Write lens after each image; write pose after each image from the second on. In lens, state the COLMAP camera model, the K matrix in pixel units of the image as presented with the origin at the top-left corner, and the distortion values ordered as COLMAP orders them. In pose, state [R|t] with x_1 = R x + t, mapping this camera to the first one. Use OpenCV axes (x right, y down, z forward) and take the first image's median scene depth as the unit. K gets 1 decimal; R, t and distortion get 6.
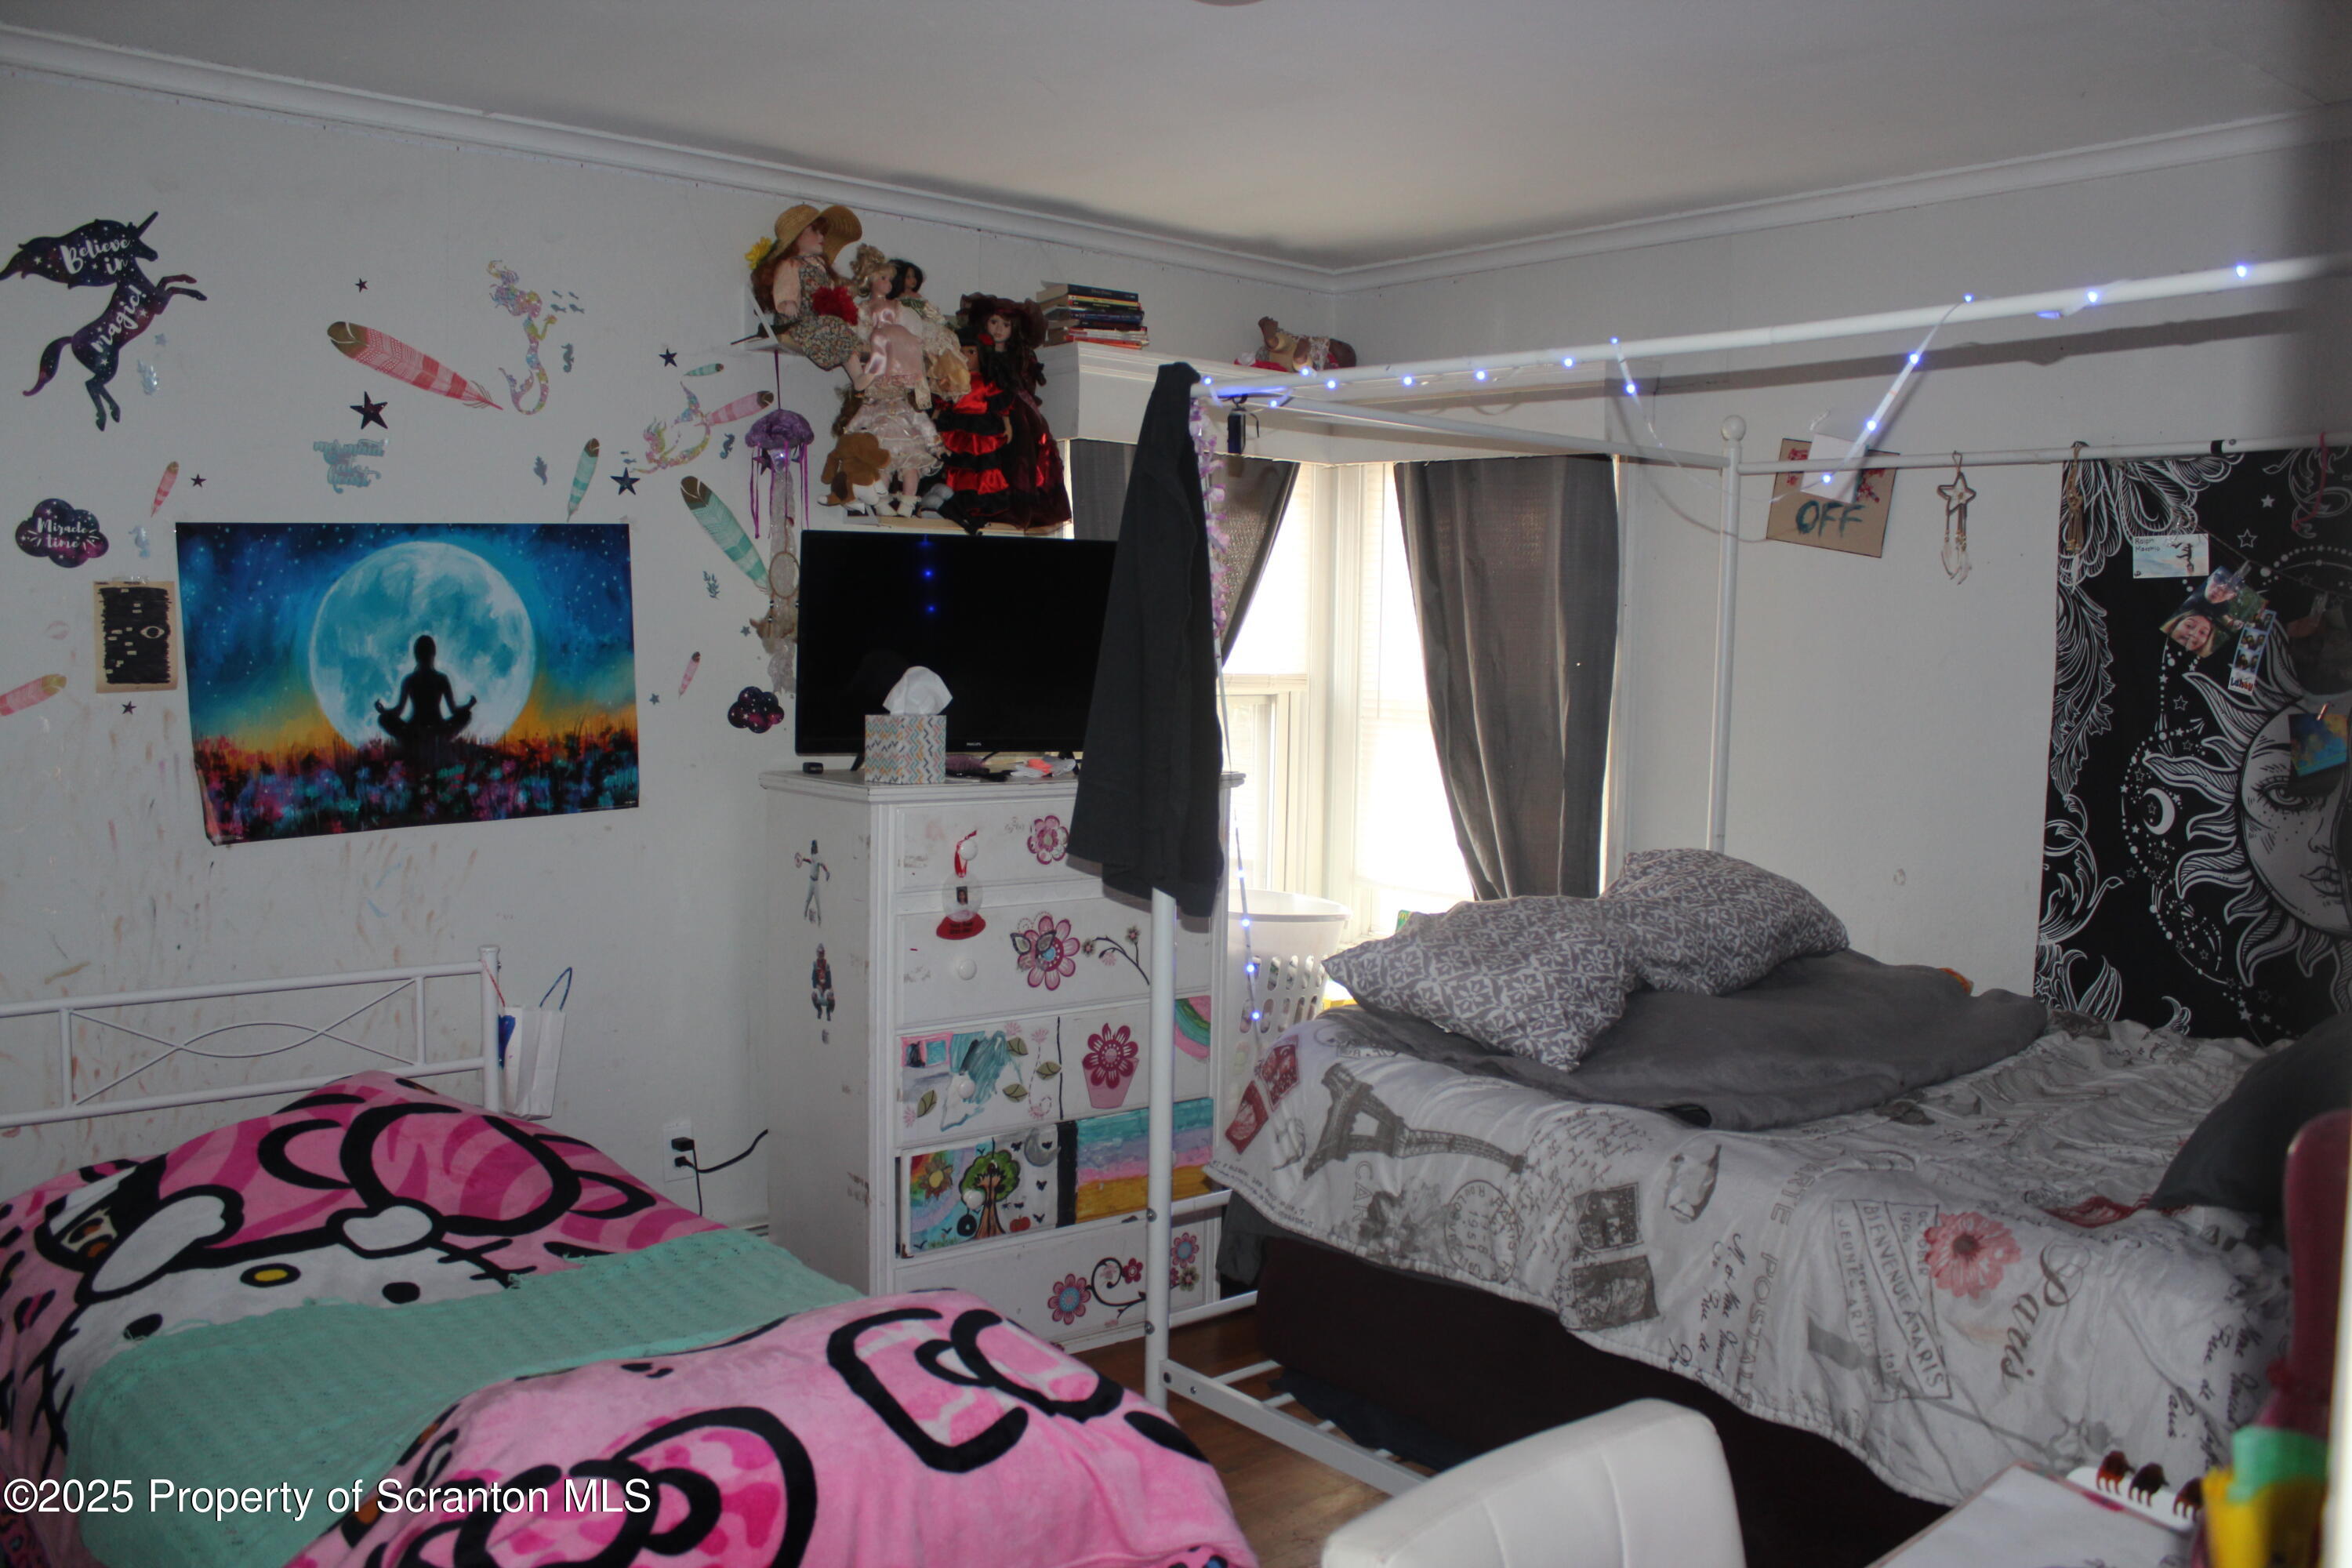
lens RADIAL K [[1952.8, 0, 1169.0], [0, 1952.8, 776.6], [0, 0, 1]] dist [-0.169829, 0.155078]
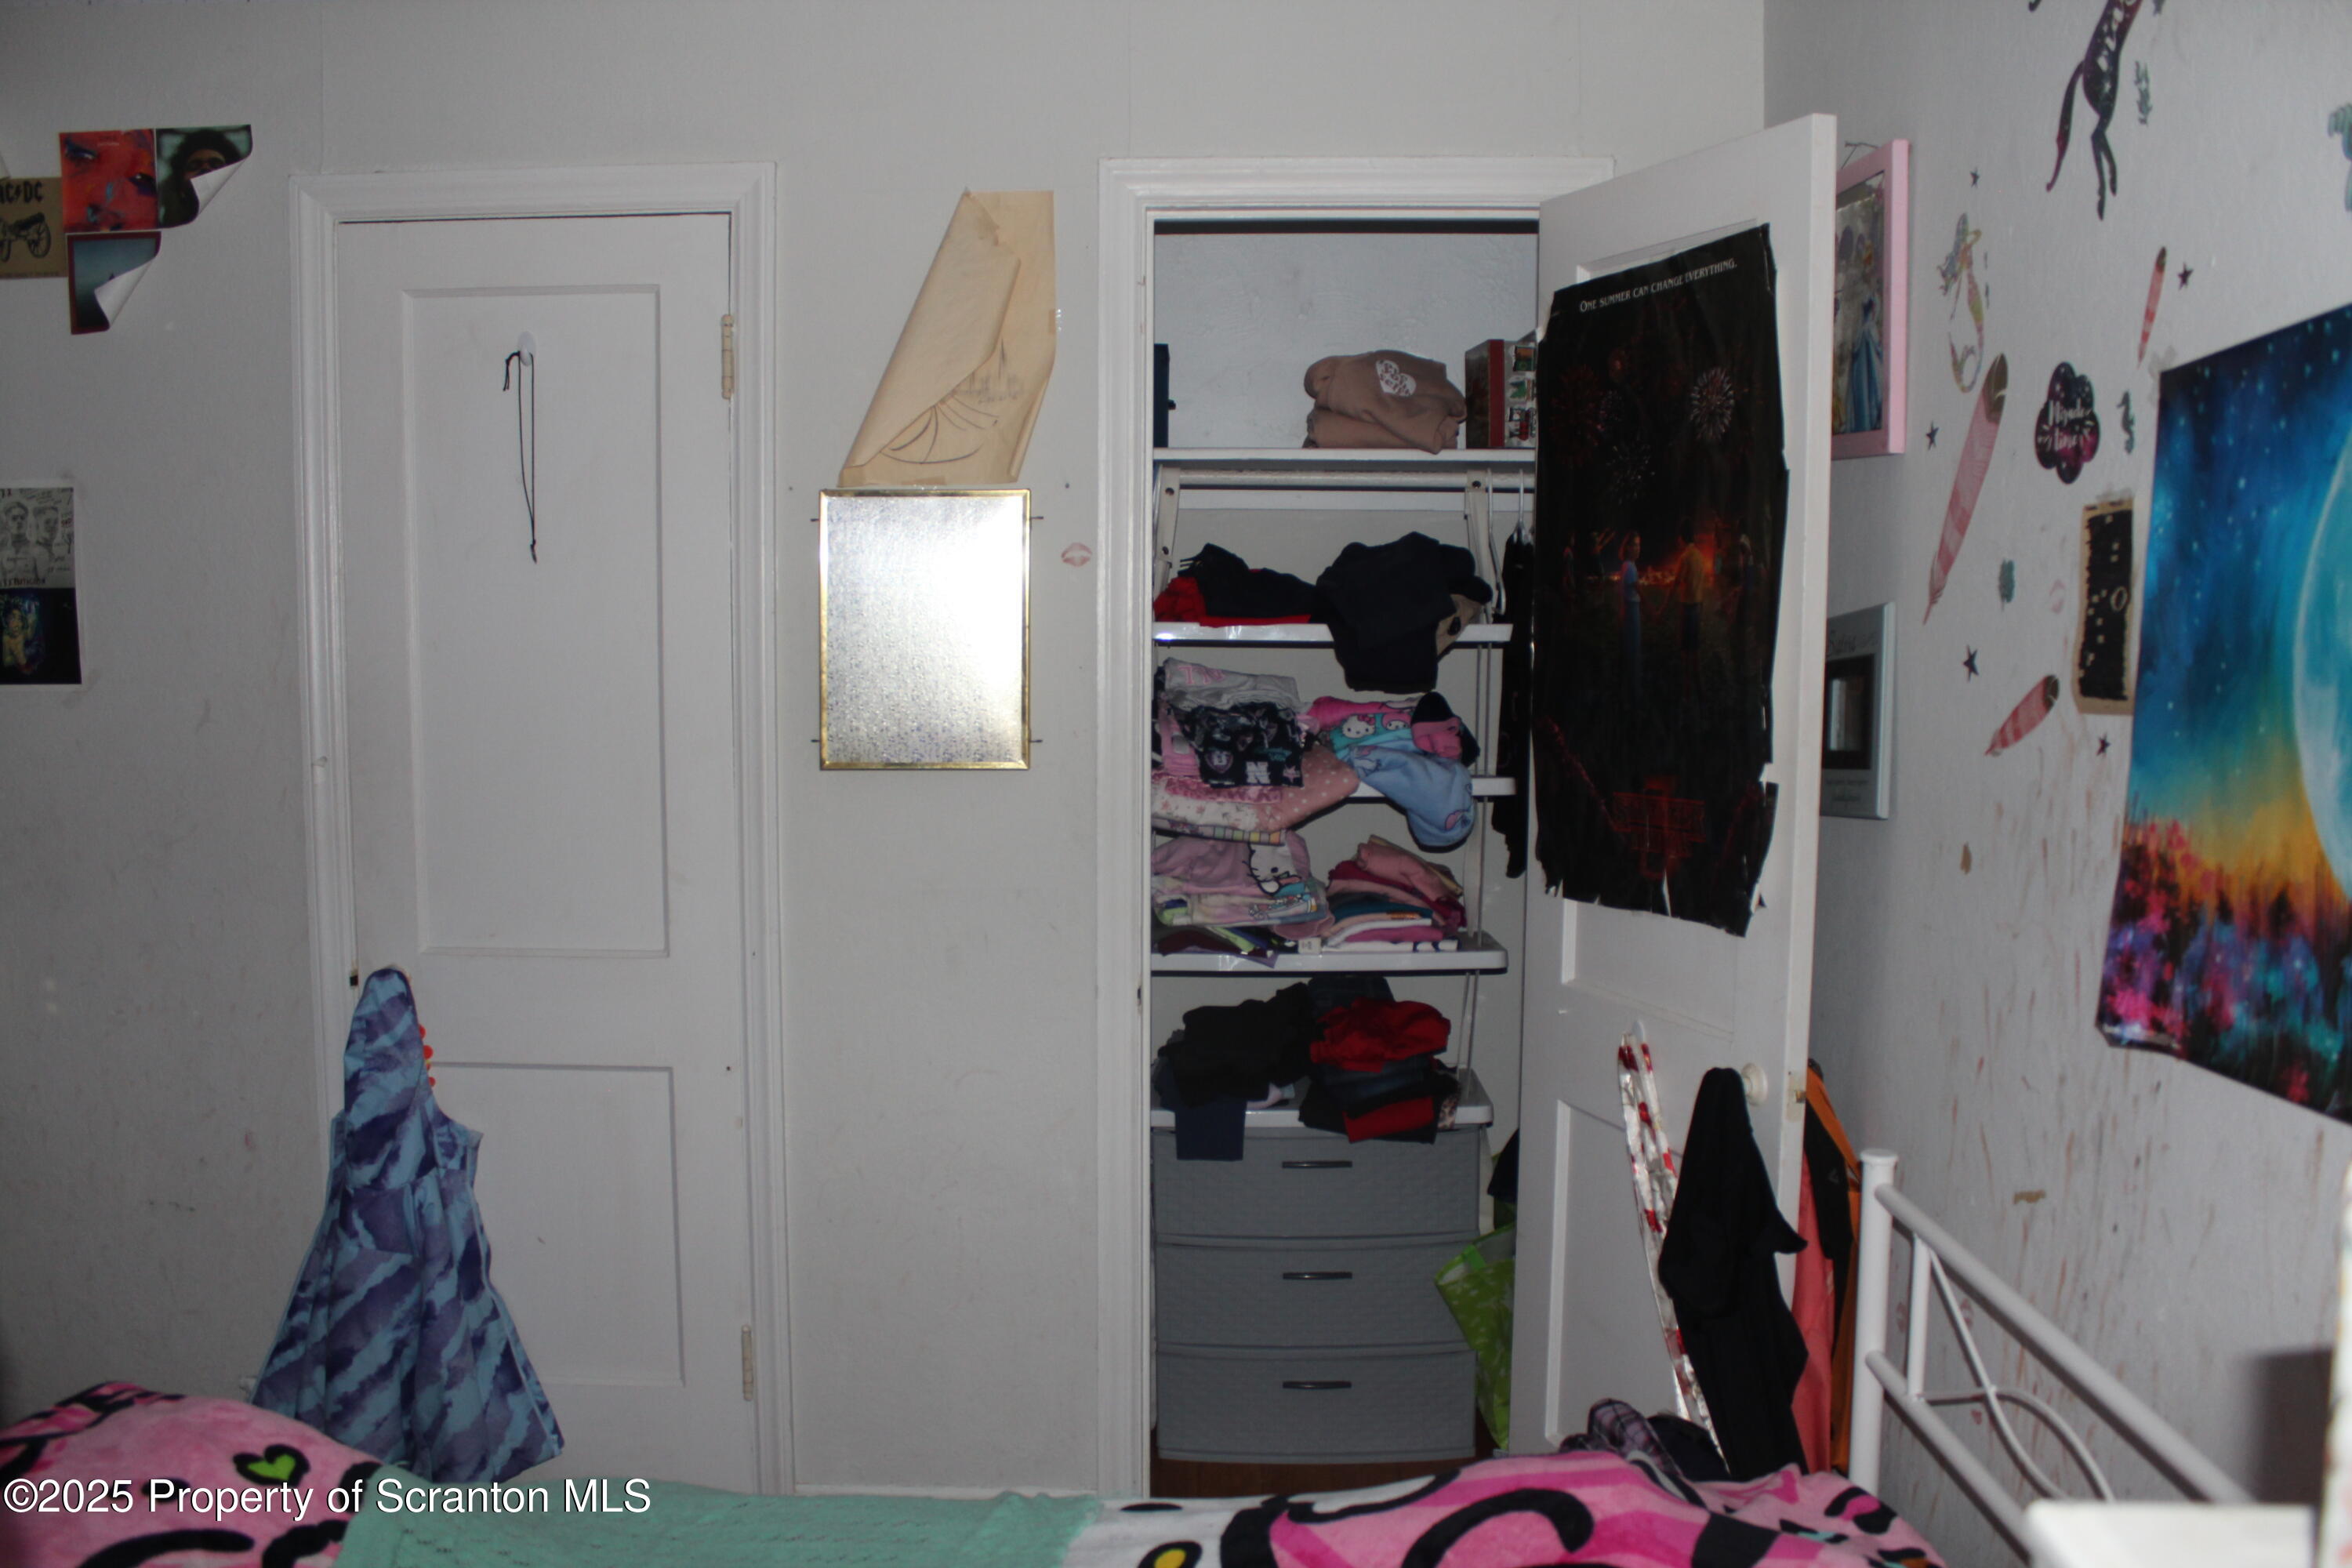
lens RADIAL K [[1952.8, 0, 1169.0], [0, 1952.8, 776.6], [0, 0, 1]] dist [-0.169829, 0.155078]
pose [[-0.679340, 0.051884, -0.731987, 0.005810], [-0.057222, 0.990715, 0.123329, -0.075034], [0.731589, 0.125669, -0.670063, 1.124137]]
